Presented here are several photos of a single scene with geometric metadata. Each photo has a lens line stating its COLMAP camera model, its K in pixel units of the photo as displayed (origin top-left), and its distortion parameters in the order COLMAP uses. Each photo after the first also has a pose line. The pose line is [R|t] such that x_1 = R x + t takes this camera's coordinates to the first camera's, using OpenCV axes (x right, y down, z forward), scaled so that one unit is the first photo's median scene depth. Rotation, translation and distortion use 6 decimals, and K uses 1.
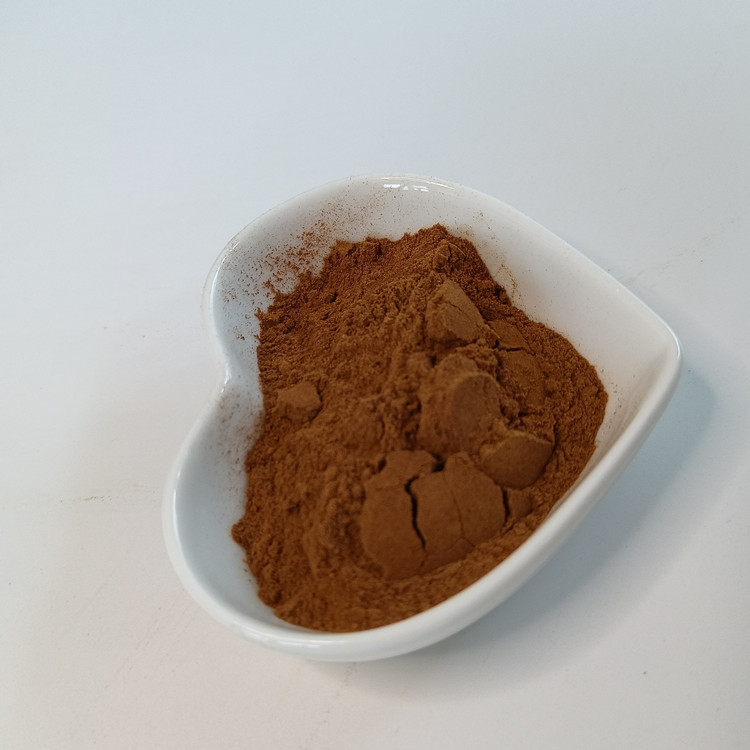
lens RADIAL K [[840.7, 0, 377.2], [0, 840.7, 374.4], [0, 0, 1]] dist [0.059069, -0.395680]
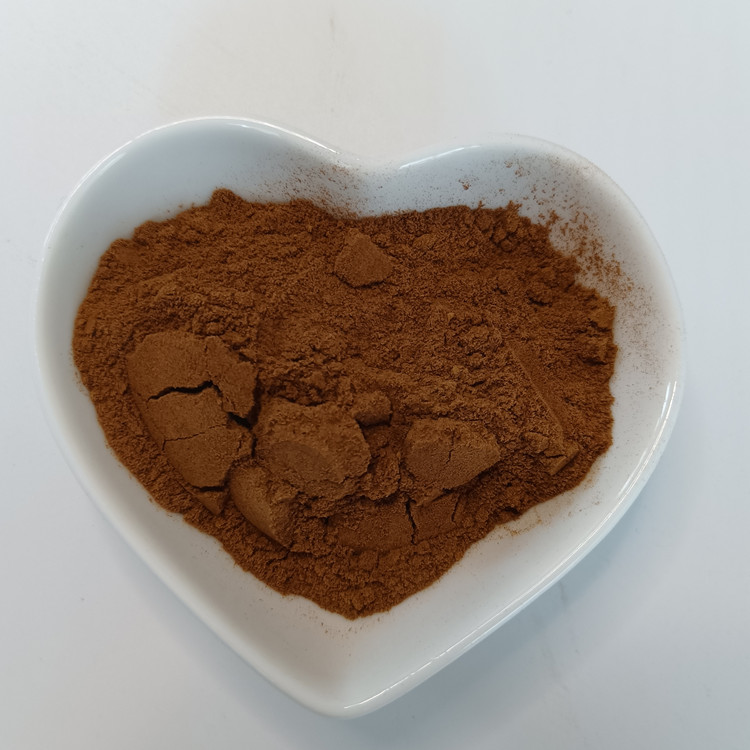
lens RADIAL K [[840.7, 0, 377.2], [0, 840.7, 374.4], [0, 0, 1]] dist [0.059069, -0.395680]
pose [[-0.032764, 0.997534, 0.062069, -0.031262], [-0.851968, -0.060345, 0.520104, -0.422071], [0.522567, -0.035840, 0.851844, 0.281775]]
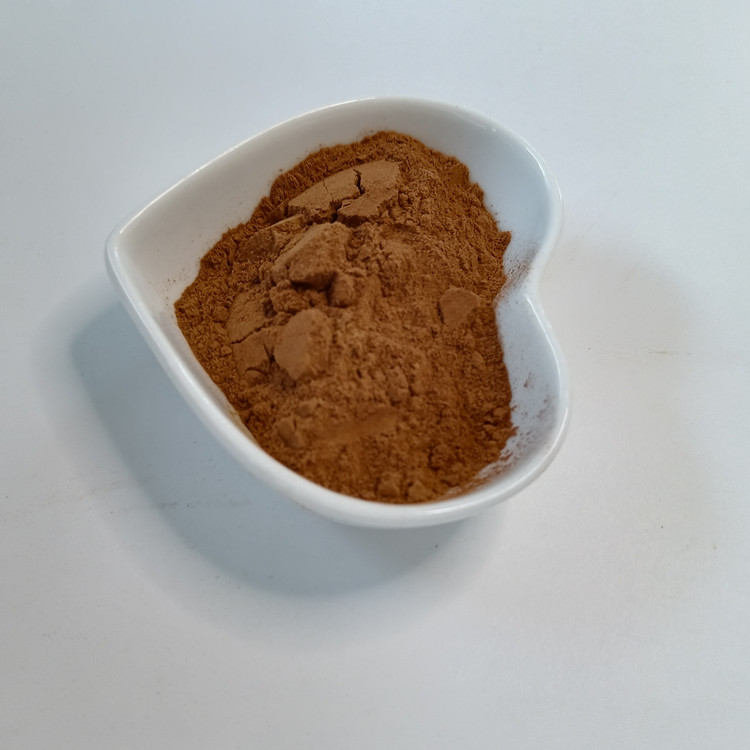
lens RADIAL K [[840.7, 0, 377.2], [0, 840.7, 374.4], [0, 0, 1]] dist [0.059069, -0.395680]
pose [[-0.996494, 0.002260, 0.083634, -0.076845], [0.073897, -0.444934, 0.892509, -0.947919], [0.039228, 0.895561, 0.443207, 0.596267]]
